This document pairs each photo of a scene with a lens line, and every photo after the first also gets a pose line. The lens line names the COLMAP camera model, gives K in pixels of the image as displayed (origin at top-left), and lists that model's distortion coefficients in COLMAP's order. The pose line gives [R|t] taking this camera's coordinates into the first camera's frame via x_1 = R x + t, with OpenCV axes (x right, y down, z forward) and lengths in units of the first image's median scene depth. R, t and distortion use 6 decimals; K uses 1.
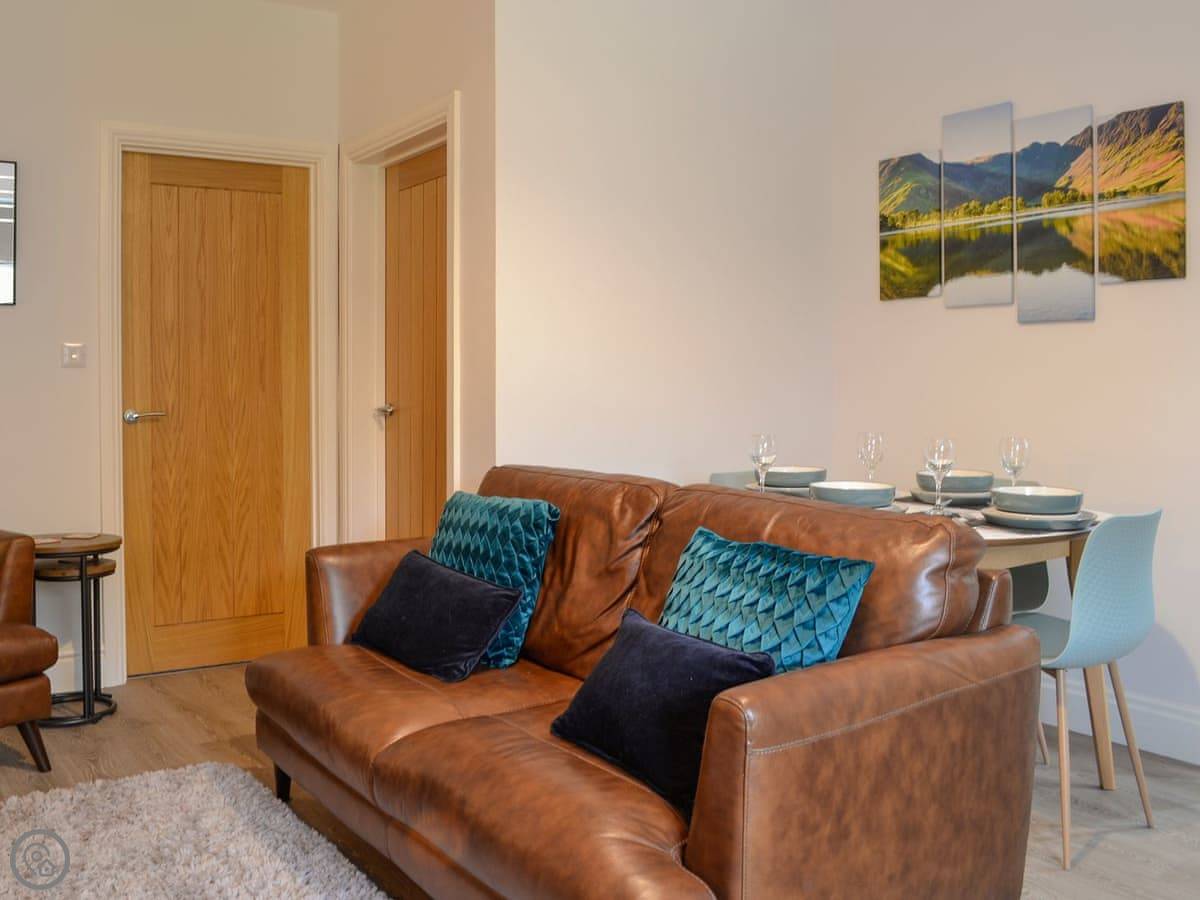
lens RADIAL K [[1040.2, 0, 600.4], [0, 1040.2, 368.2], [0, 0, 1]] dist [-0.051912, 0.000249]
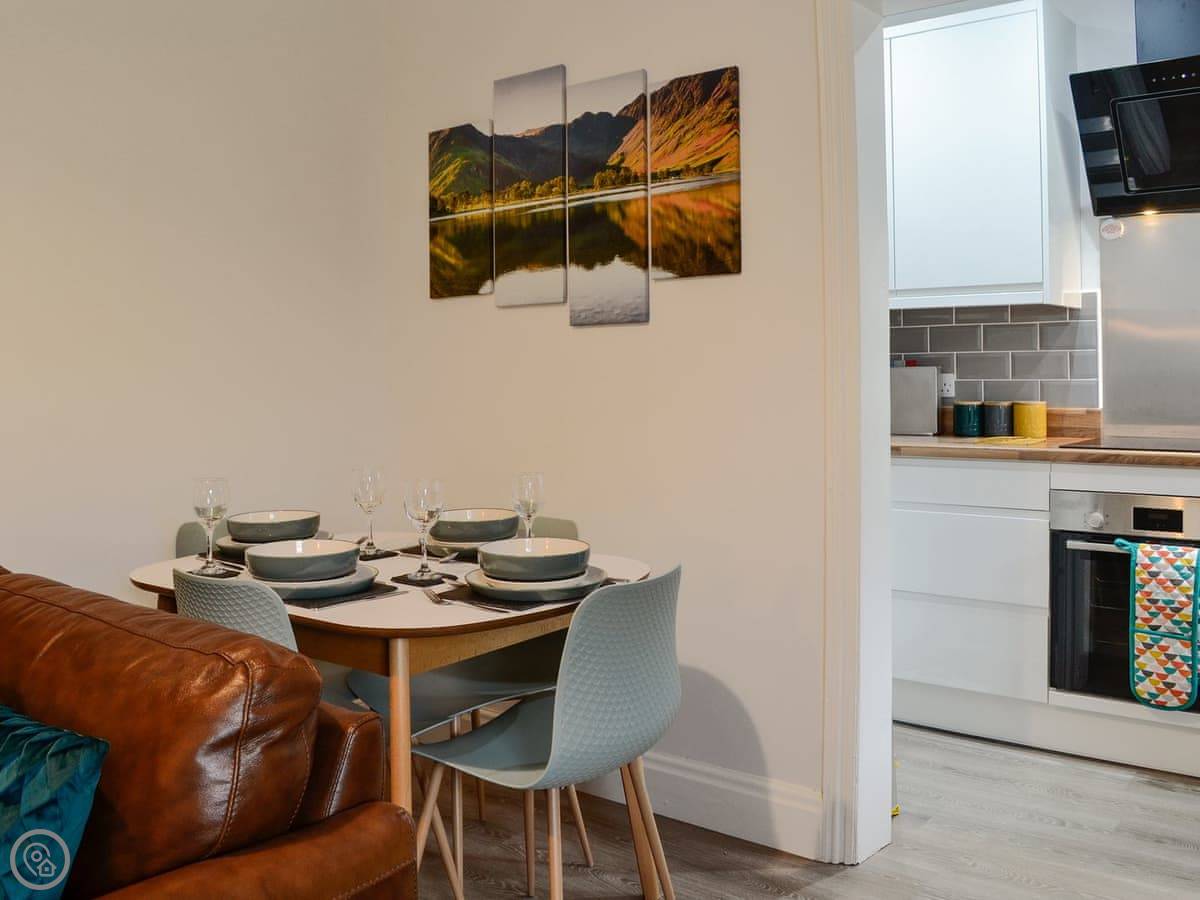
lens RADIAL K [[1040.2, 0, 600.4], [0, 1040.2, 368.2], [0, 0, 1]] dist [-0.051912, 0.000249]
pose [[0.958526, -0.014396, 0.284642, 0.193444], [0.013445, 0.999896, 0.005294, -0.013958], [-0.284688, -0.001247, 0.958619, 0.184200]]
